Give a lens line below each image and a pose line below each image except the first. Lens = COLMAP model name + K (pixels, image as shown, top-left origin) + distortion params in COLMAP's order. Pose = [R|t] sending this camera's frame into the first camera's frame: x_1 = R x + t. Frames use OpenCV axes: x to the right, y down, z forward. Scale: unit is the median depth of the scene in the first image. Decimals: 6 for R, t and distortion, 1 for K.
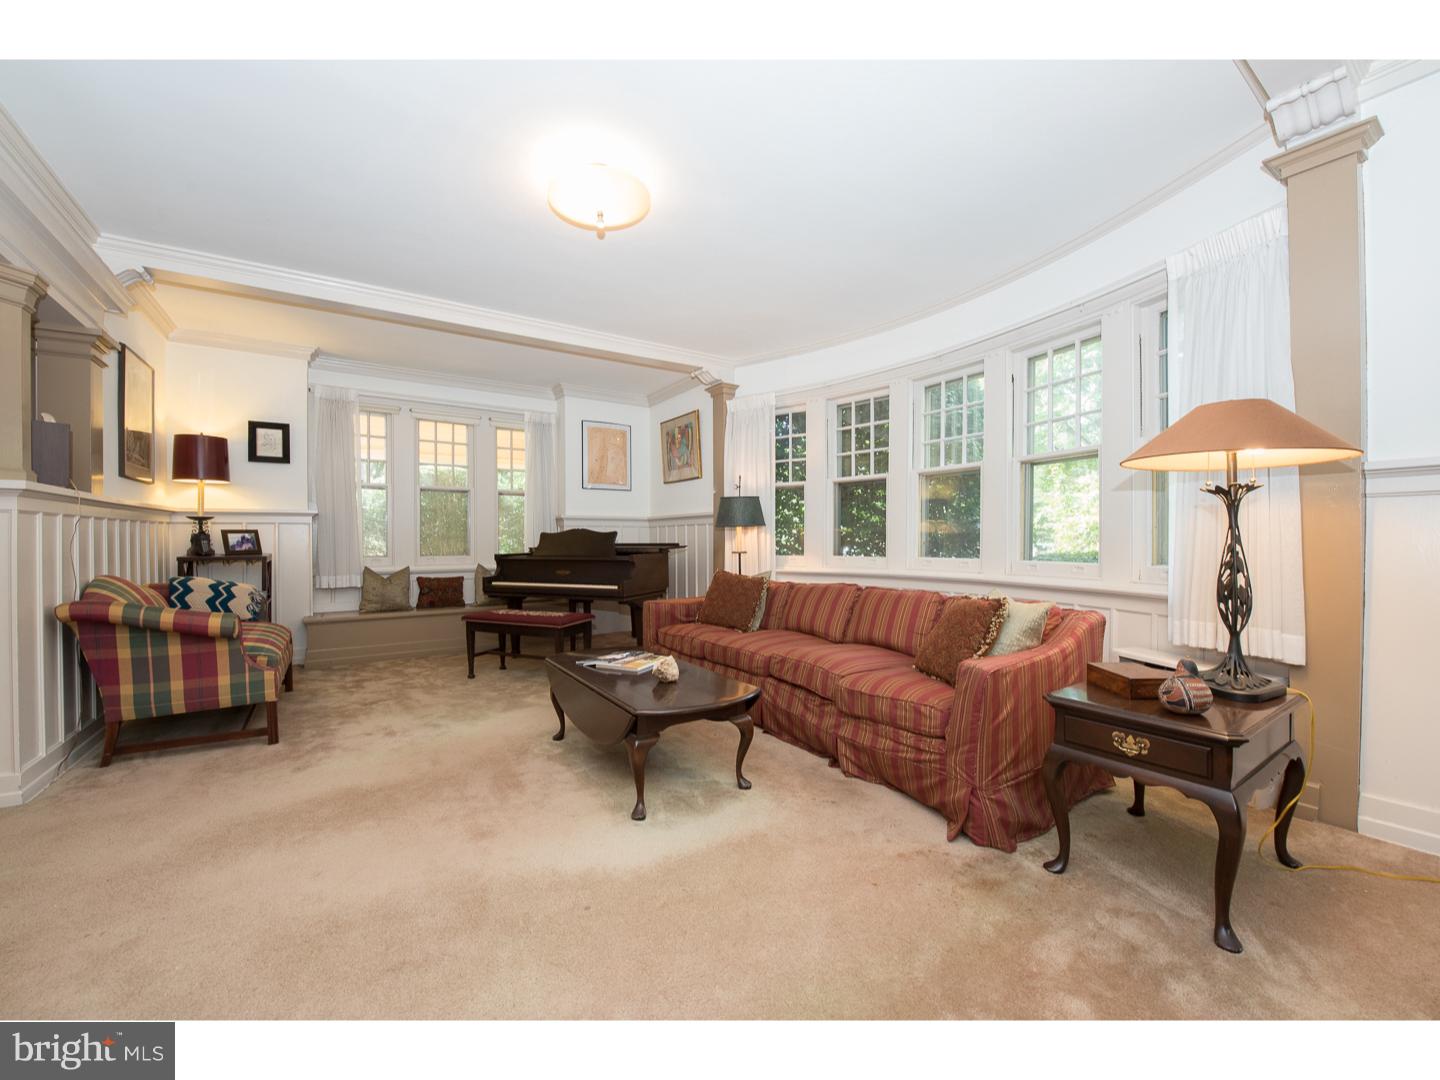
lens RADIAL K [[571.3, 0, 724.0], [0, 571.3, 540.7], [0, 0, 1]] dist [-0.016205, -0.001661]
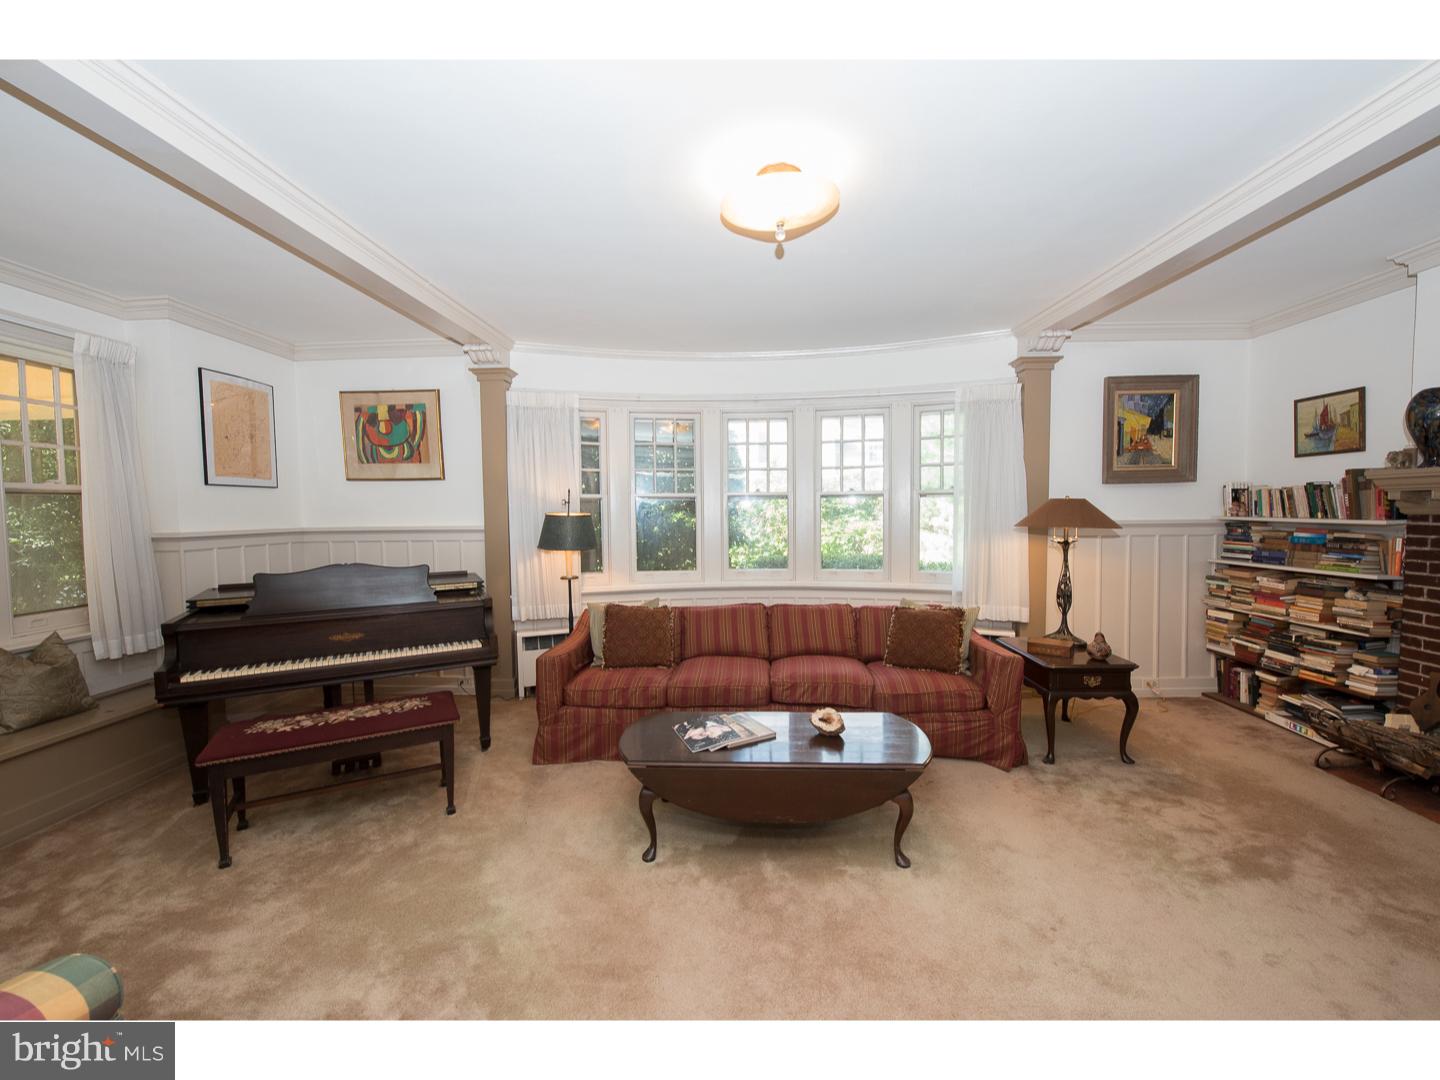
lens RADIAL K [[571.3, 0, 723.4], [0, 571.3, 538.0], [0, 0, 1]] dist [-0.016205, -0.001661]
pose [[0.593333, -0.042903, 0.803813, -0.535550], [0.008471, 0.998856, 0.047061, -0.079304], [-0.804913, -0.021113, 0.593018, 0.298342]]
